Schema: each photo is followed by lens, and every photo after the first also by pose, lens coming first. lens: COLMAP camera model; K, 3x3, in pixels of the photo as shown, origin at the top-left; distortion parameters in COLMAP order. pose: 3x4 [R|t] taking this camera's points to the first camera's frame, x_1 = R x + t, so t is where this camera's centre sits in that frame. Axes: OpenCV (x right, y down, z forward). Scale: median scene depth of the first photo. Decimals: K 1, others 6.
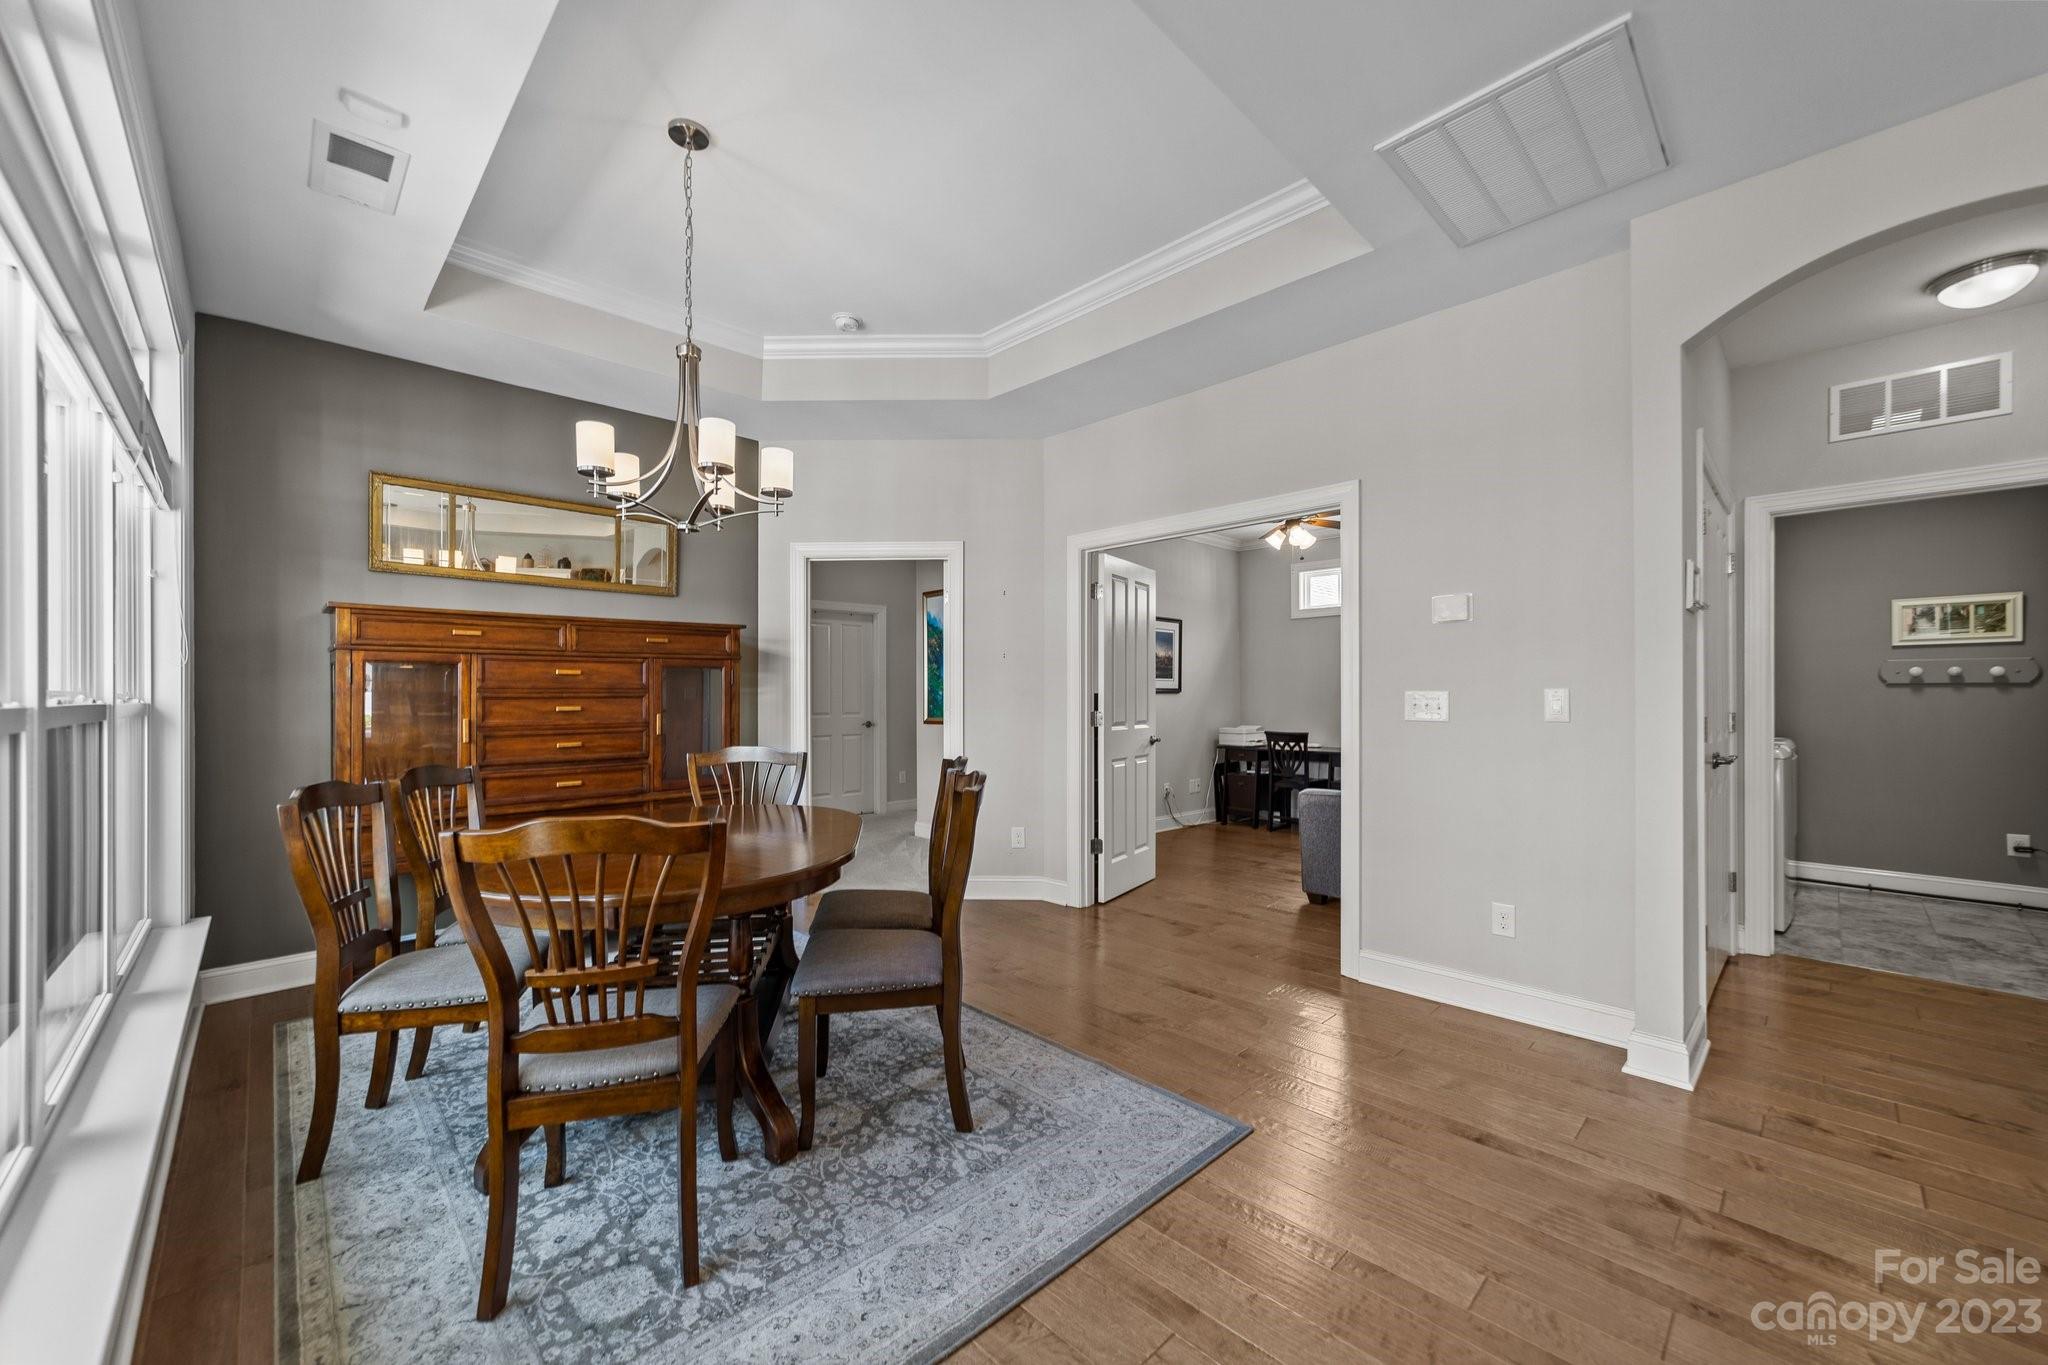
lens RADIAL K [[791.4, 0, 1031.1], [0, 791.4, 697.1], [0, 0, 1]] dist [-0.000732, 0.000503]
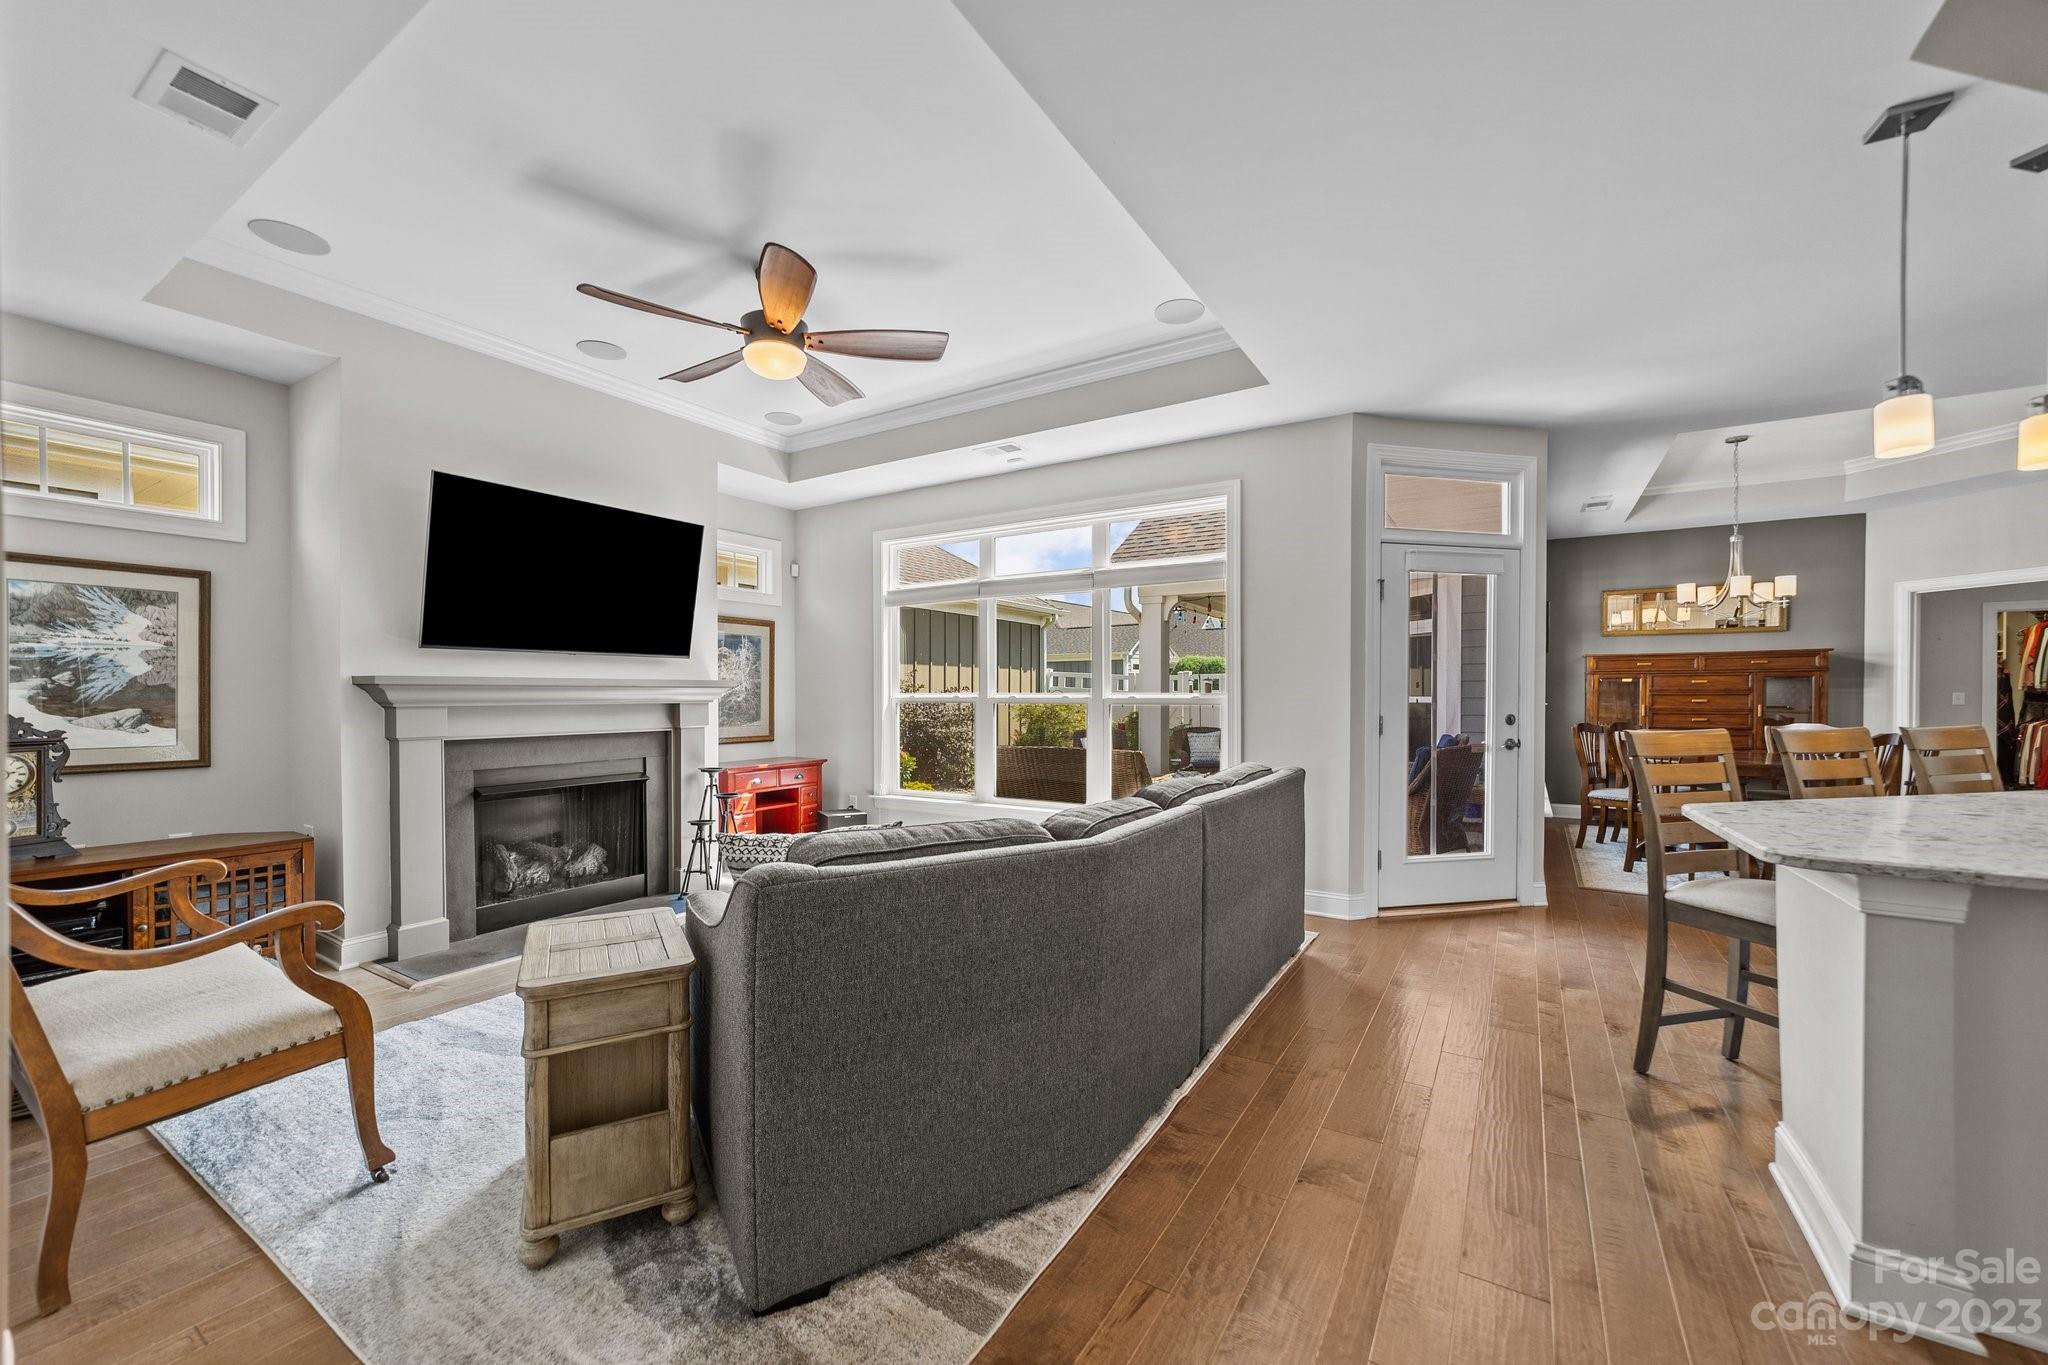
lens RADIAL K [[791.4, 0, 1031.1], [0, 791.4, 697.1], [0, 0, 1]] dist [-0.000732, 0.000503]
pose [[0.236254, 0.006383, -0.971670, 0.938935], [-0.004057, 0.999976, 0.005582, 0.001763], [0.971683, 0.002624, 0.236274, -1.073582]]
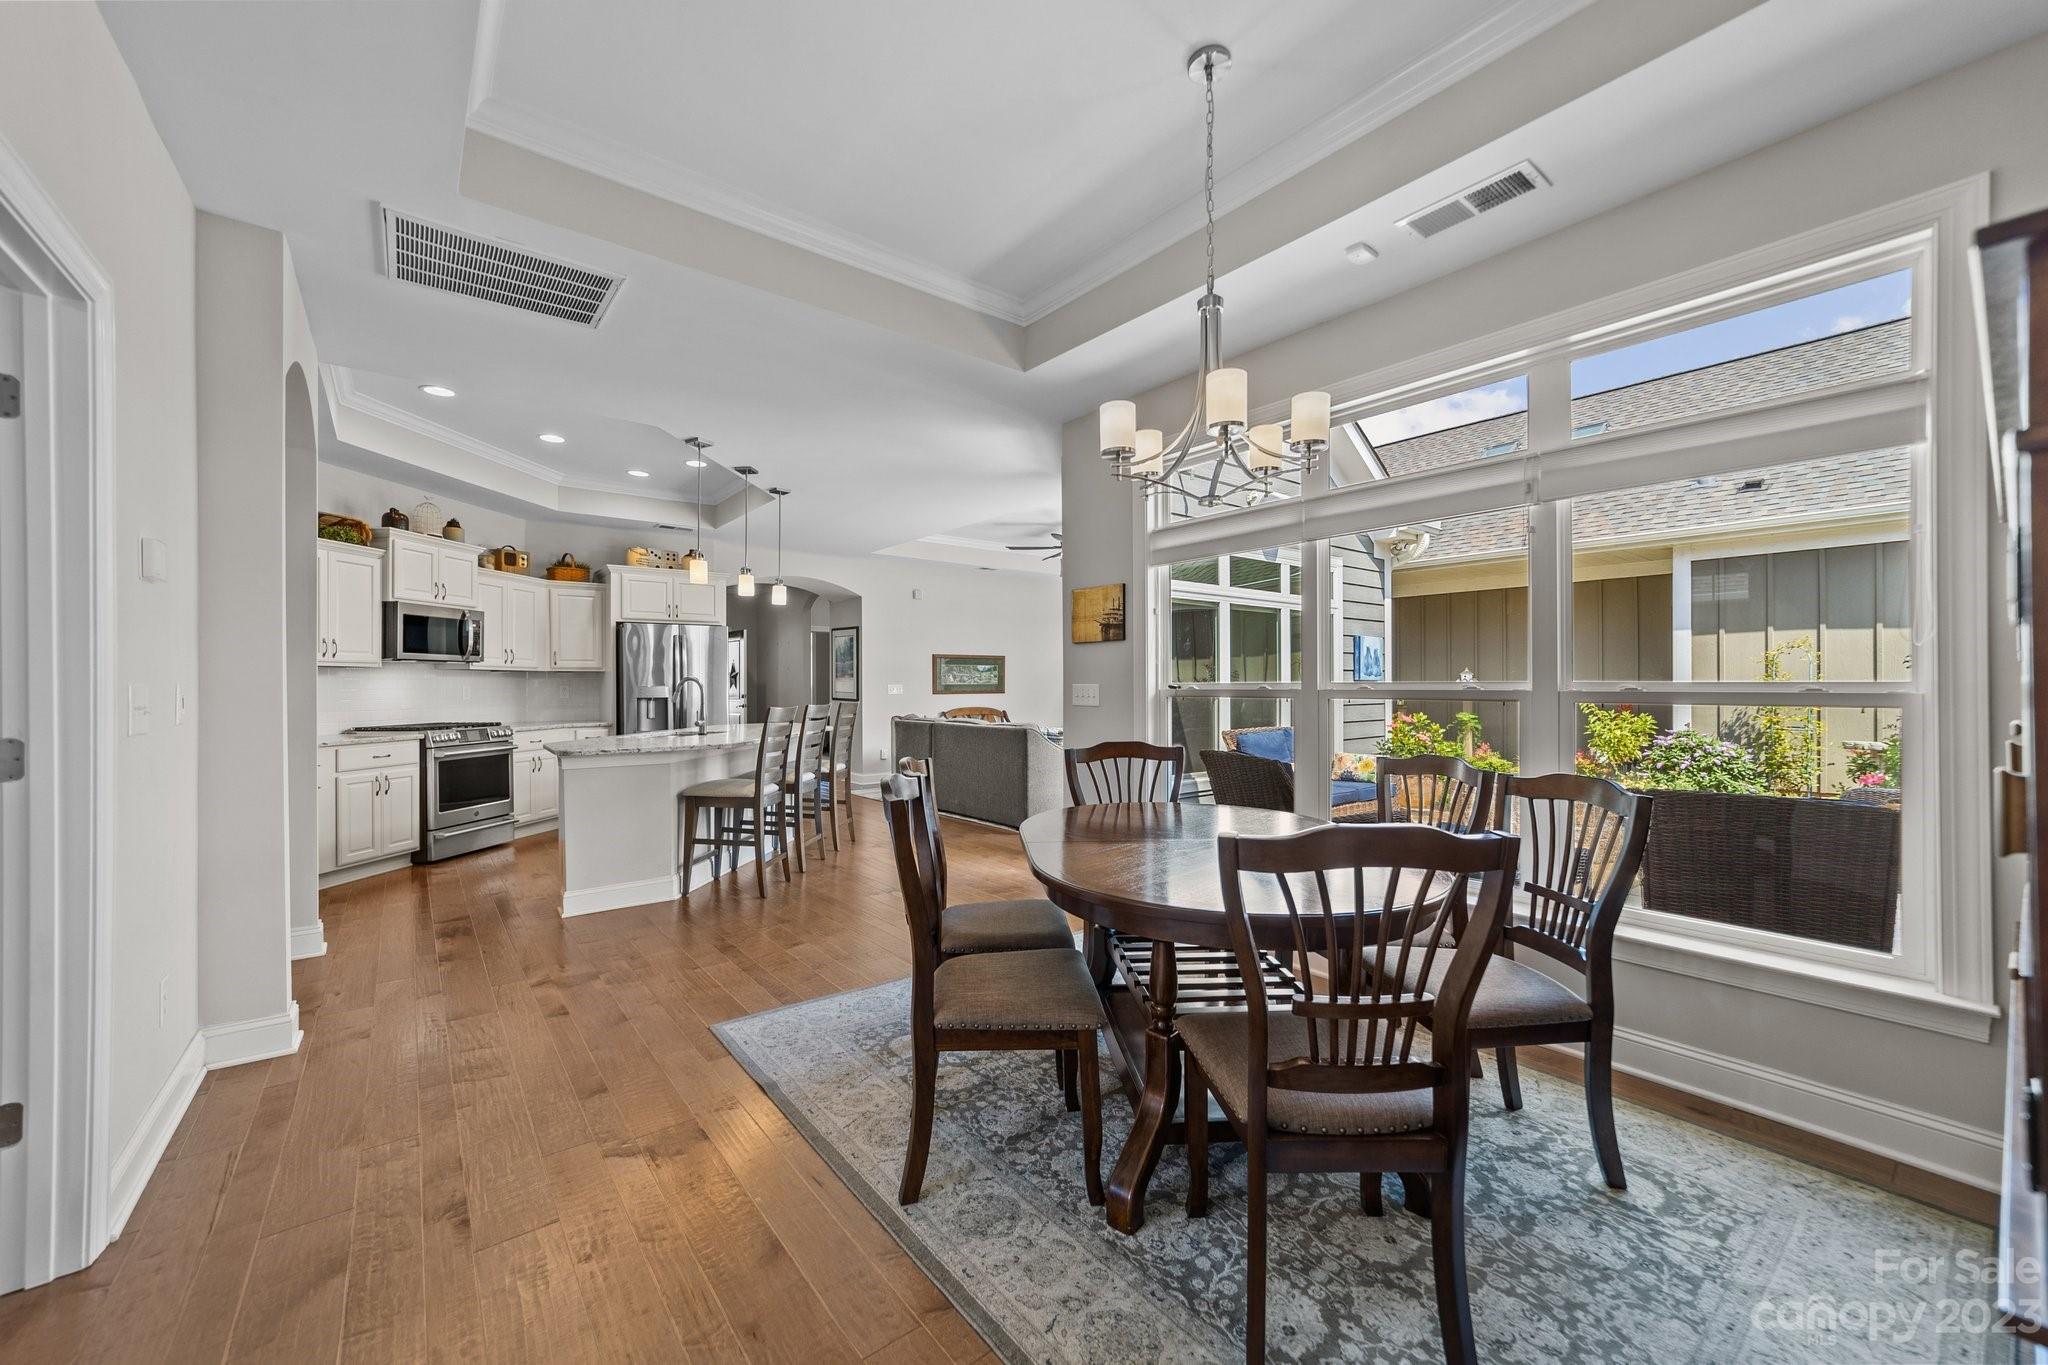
lens RADIAL K [[780.7, 0, 1023.3], [0, 780.7, 685.5], [0, 0, 1]] dist [0.000894, 0.000173]
pose [[-0.994582, 0.005601, 0.103806, -0.235597], [0.006165, 0.999968, 0.005117, -0.006802], [-0.103774, 0.005730, -0.994584, 1.439401]]
